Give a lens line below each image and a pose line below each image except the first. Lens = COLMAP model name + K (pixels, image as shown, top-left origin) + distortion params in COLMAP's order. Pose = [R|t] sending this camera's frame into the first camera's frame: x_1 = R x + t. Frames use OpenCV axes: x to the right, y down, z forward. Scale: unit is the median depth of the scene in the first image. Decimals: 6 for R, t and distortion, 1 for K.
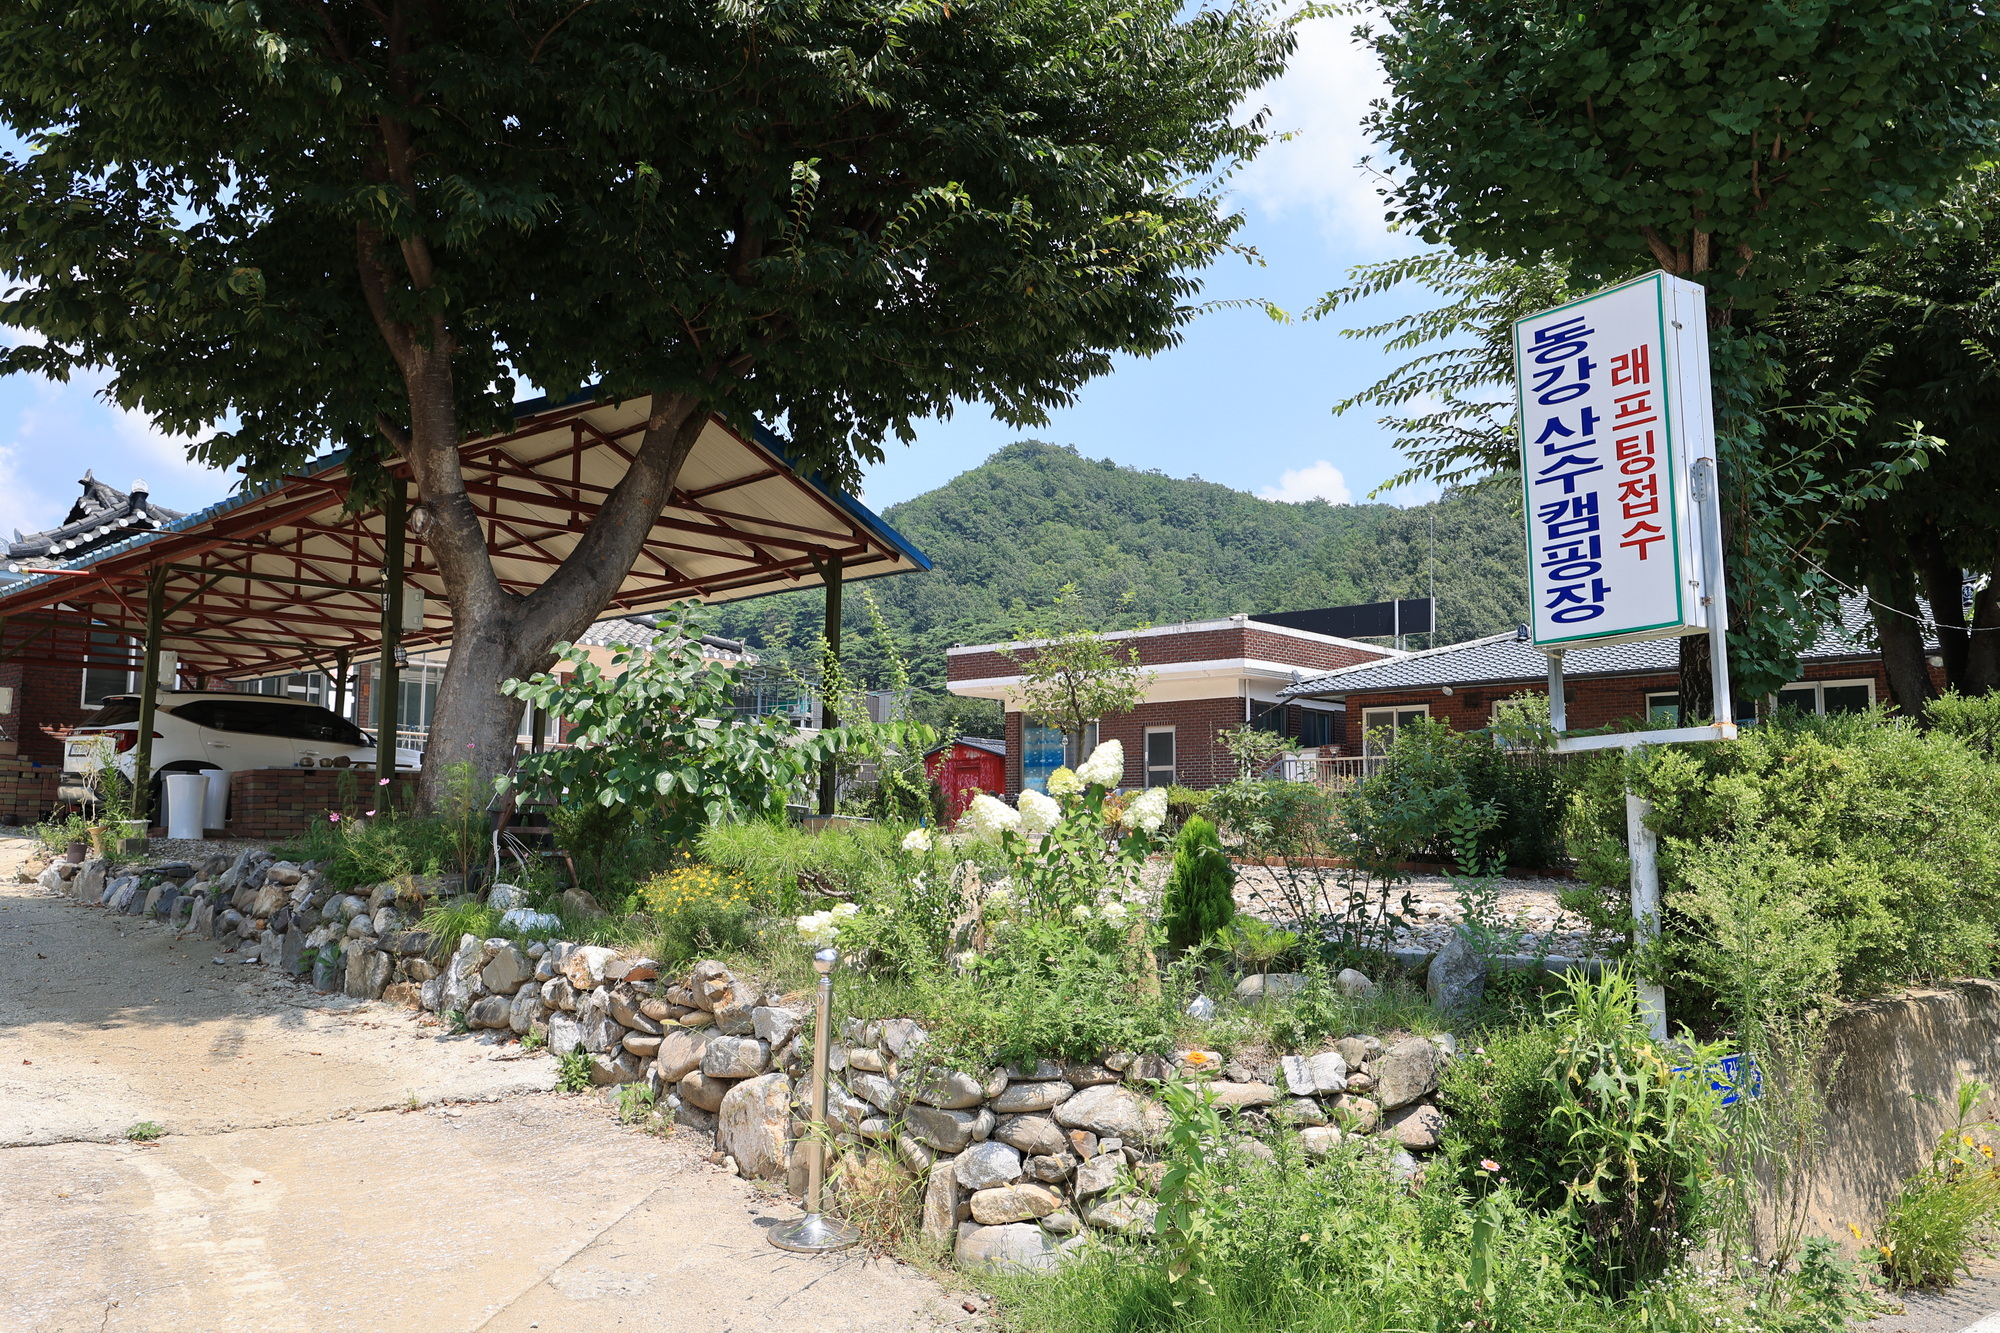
lens RADIAL K [[1603.2, 0, 1002.3], [0, 1603.2, 664.1], [0, 0, 1]] dist [0.014508, 0.000996]
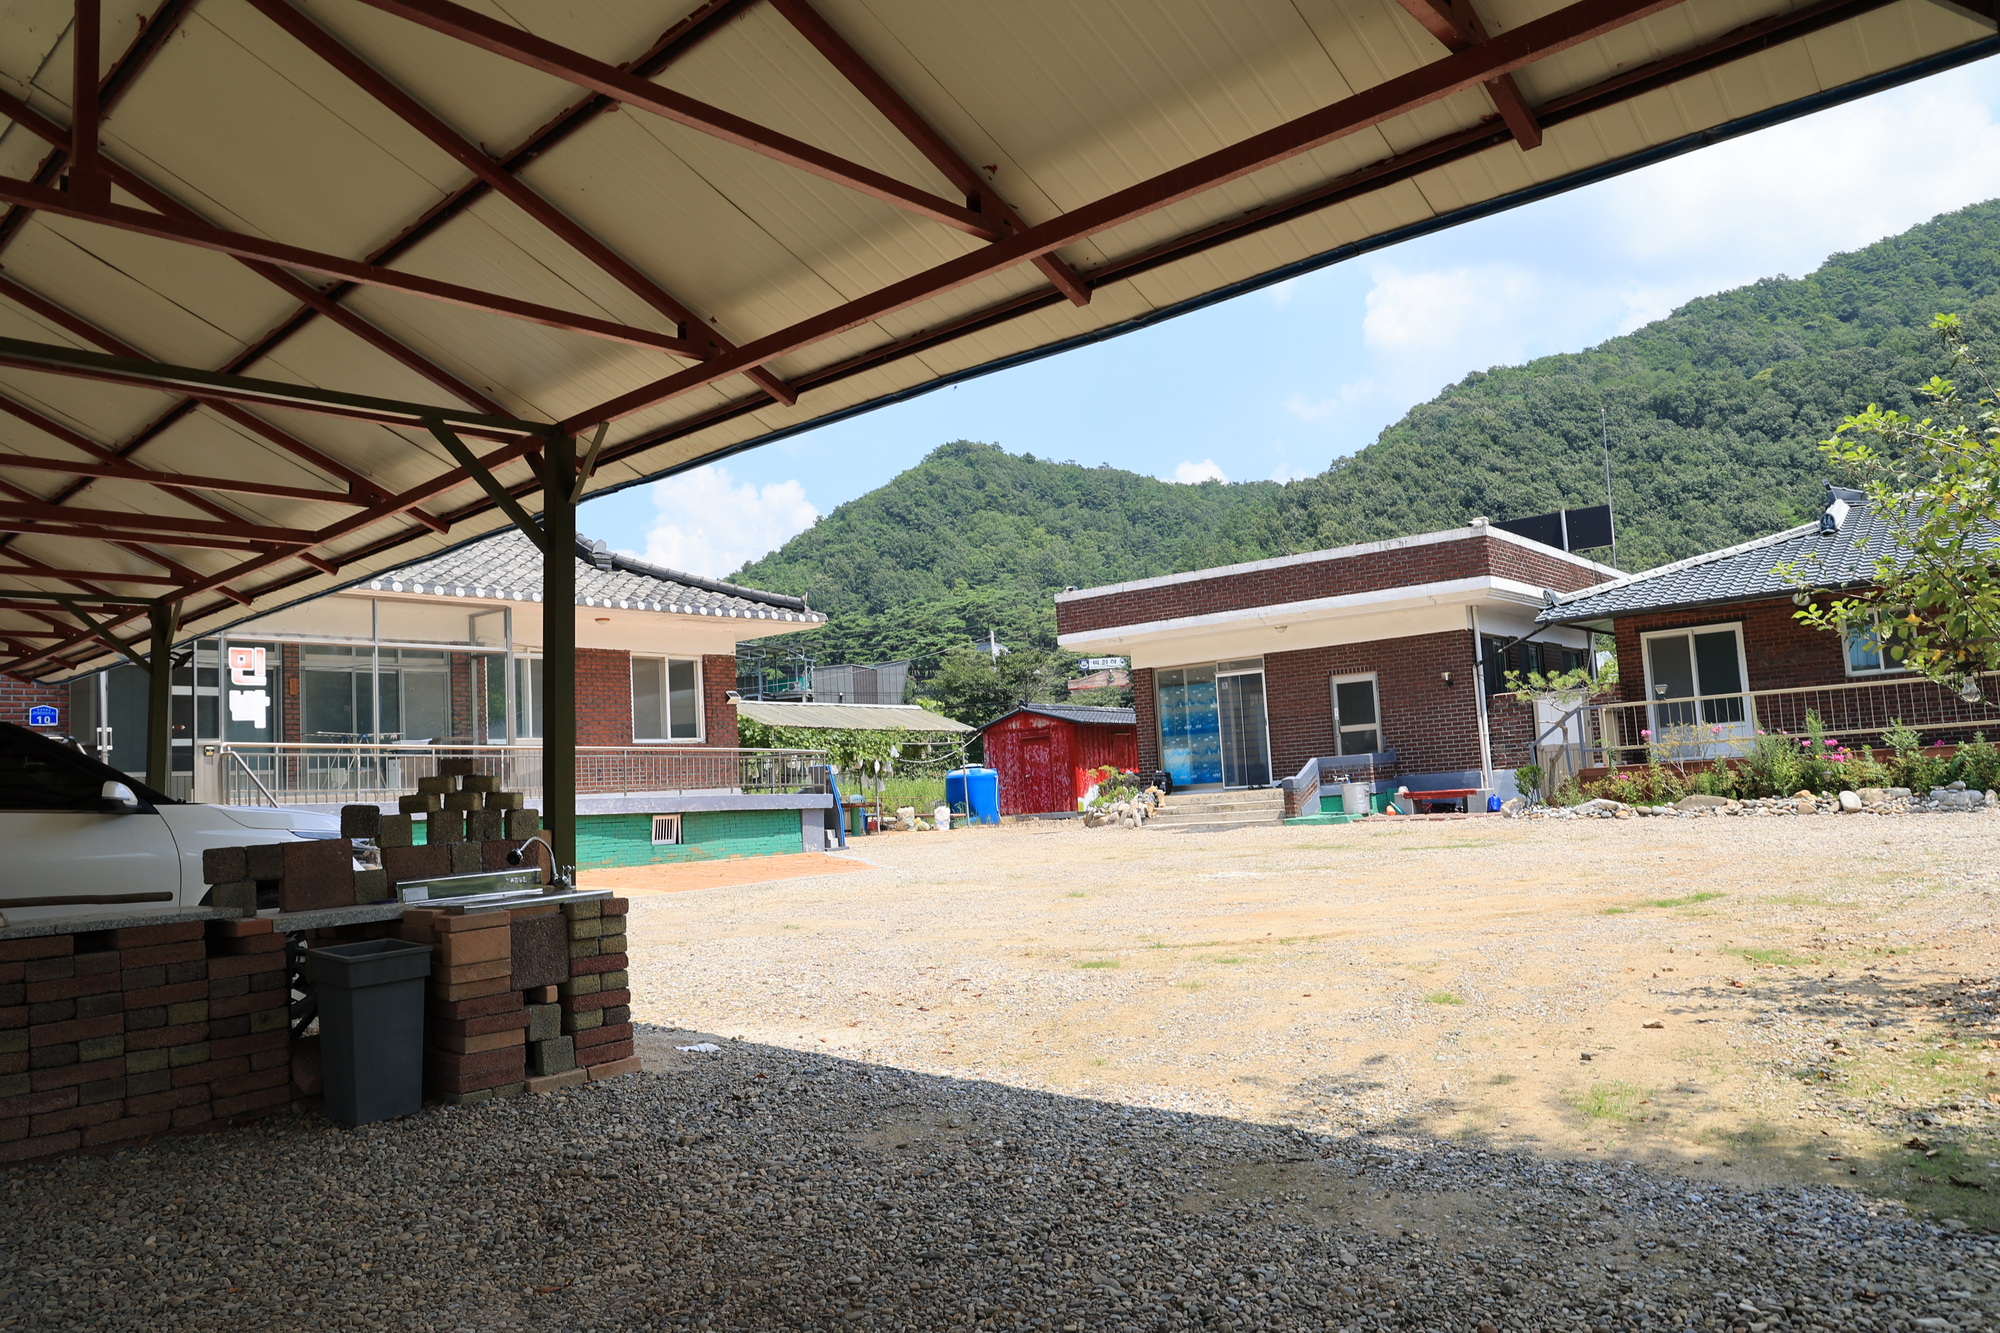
lens RADIAL K [[1375.9, 0, 996.0], [0, 1375.9, 662.1], [0, 0, 1]] dist [-0.007957, -0.000826]
pose [[0.997419, -0.058971, 0.040971, -0.099159], [0.058244, 0.998127, 0.018724, 0.010241], [-0.041999, -0.016289, 0.998985, 0.335217]]
